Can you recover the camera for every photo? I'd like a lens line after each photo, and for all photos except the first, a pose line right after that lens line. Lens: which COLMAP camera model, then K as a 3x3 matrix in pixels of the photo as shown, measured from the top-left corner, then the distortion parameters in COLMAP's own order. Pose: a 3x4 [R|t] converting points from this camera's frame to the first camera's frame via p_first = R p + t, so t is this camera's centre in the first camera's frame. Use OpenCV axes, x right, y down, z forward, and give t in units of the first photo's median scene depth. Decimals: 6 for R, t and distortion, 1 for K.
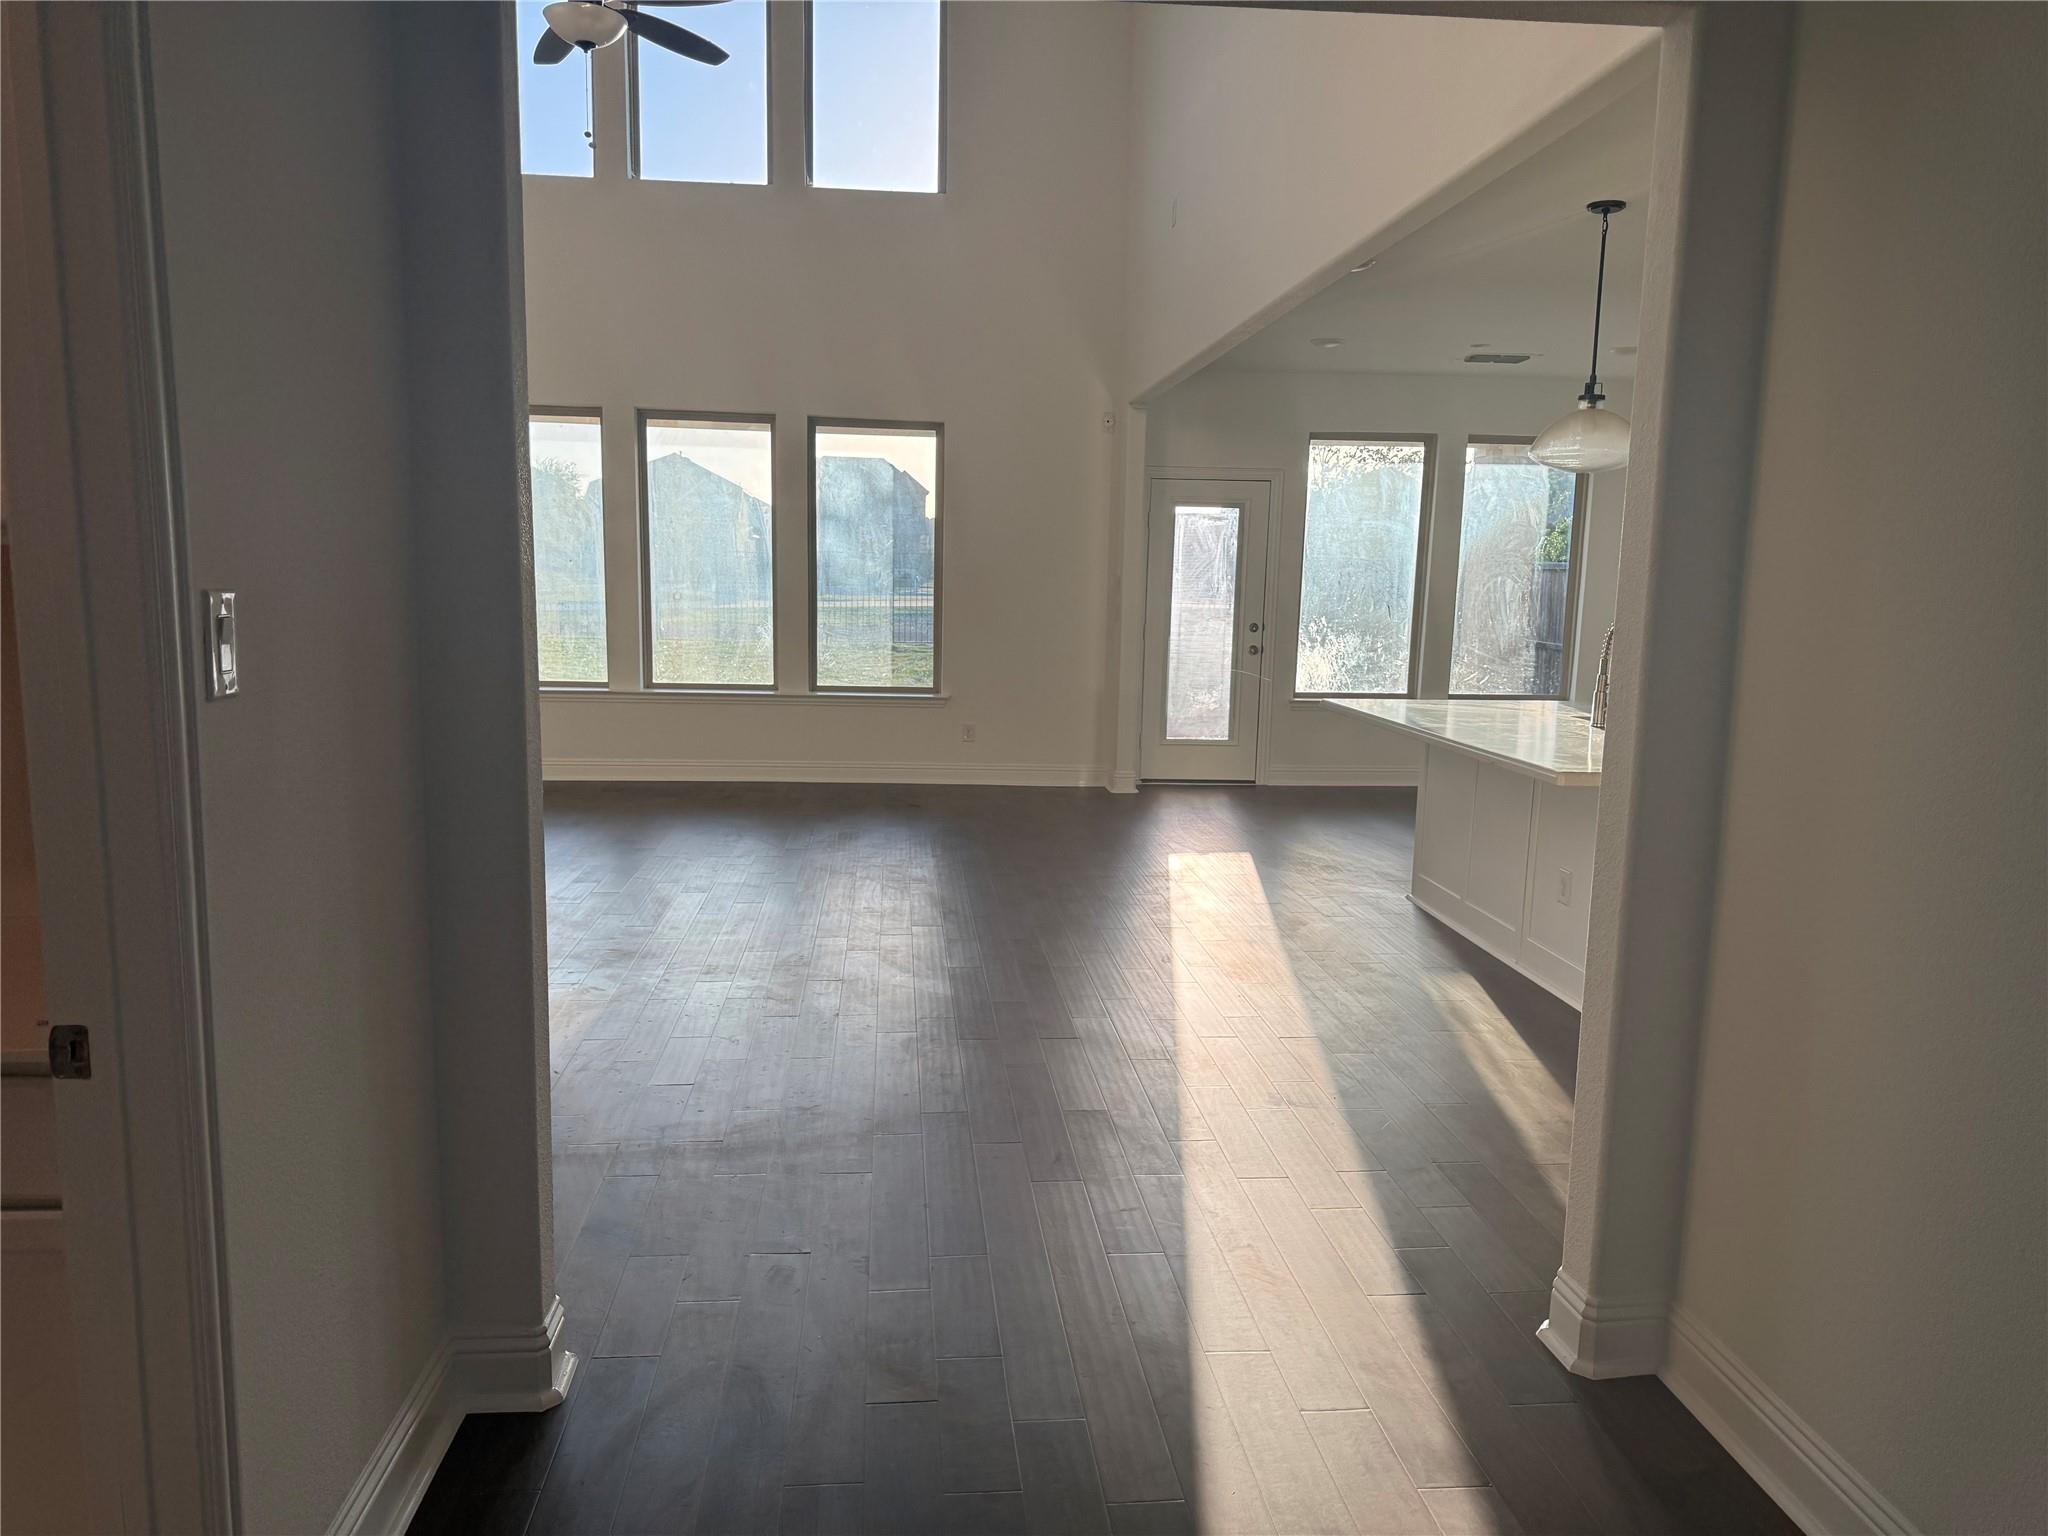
lens RADIAL K [[1429.7, 0, 1024.0], [0, 1429.7, 768.0], [0, 0, 1]] dist [-0.001394, -0.000331]
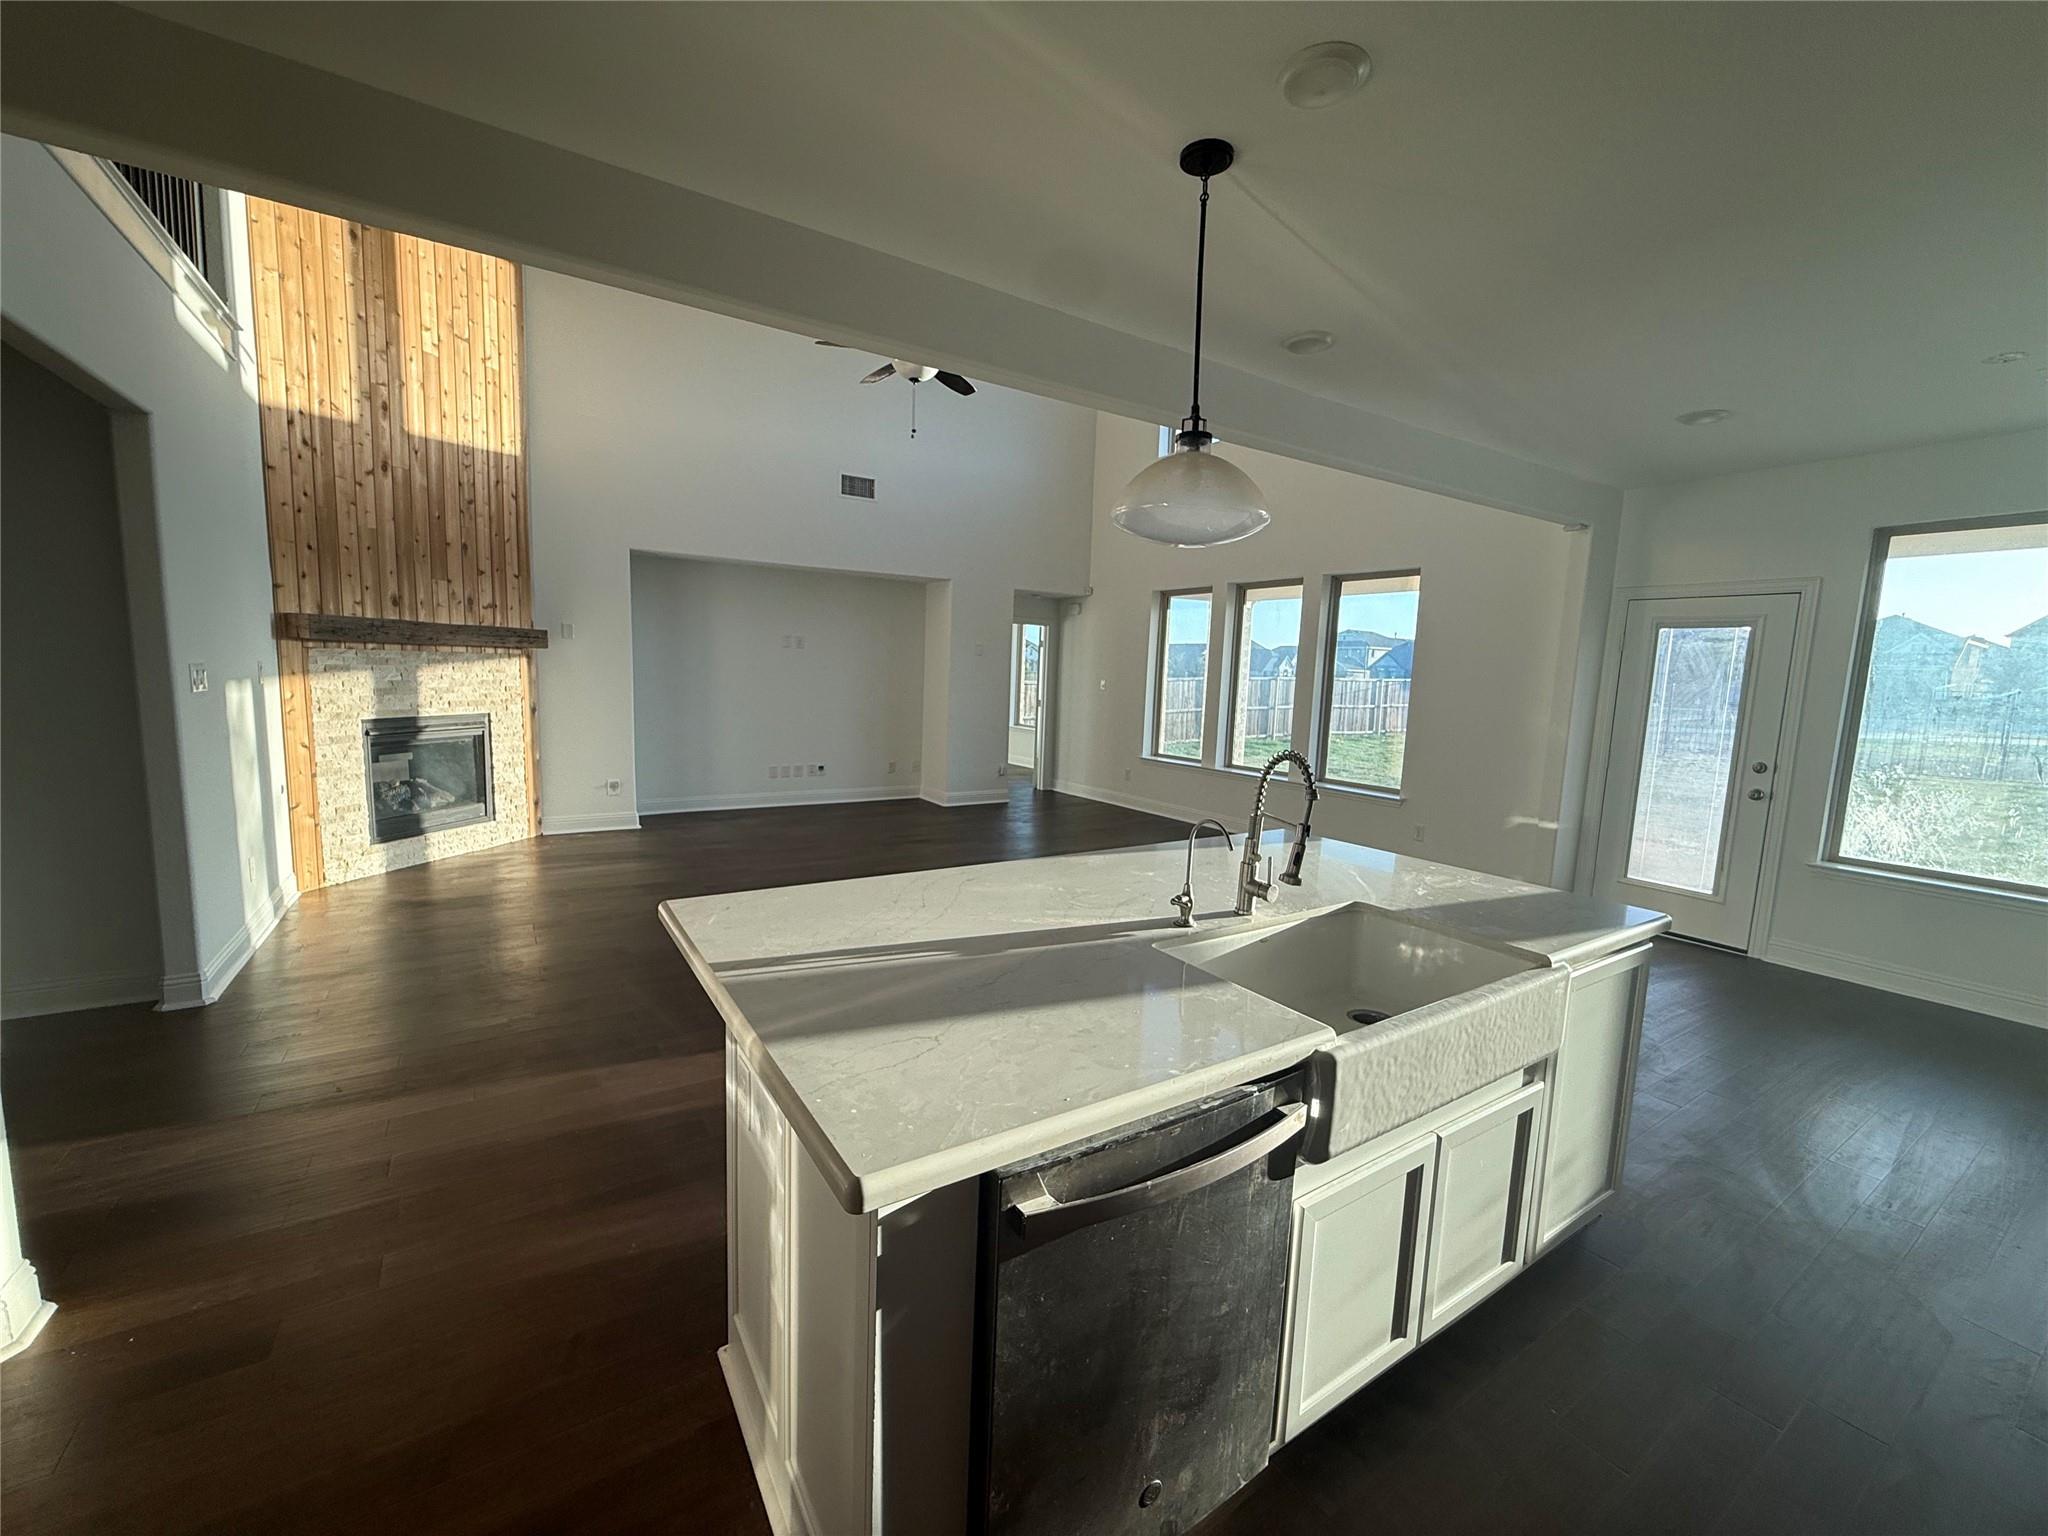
lens RADIAL K [[823.2, 0, 1024.0], [0, 823.2, 768.0], [0, 0, 1]] dist [0.000045, -0.000019]
pose [[0.475636, 0.101741, -0.873739, 0.374887], [-0.139819, 0.989405, 0.039096, -0.057295], [0.868459, 0.103569, 0.484822, 0.397038]]
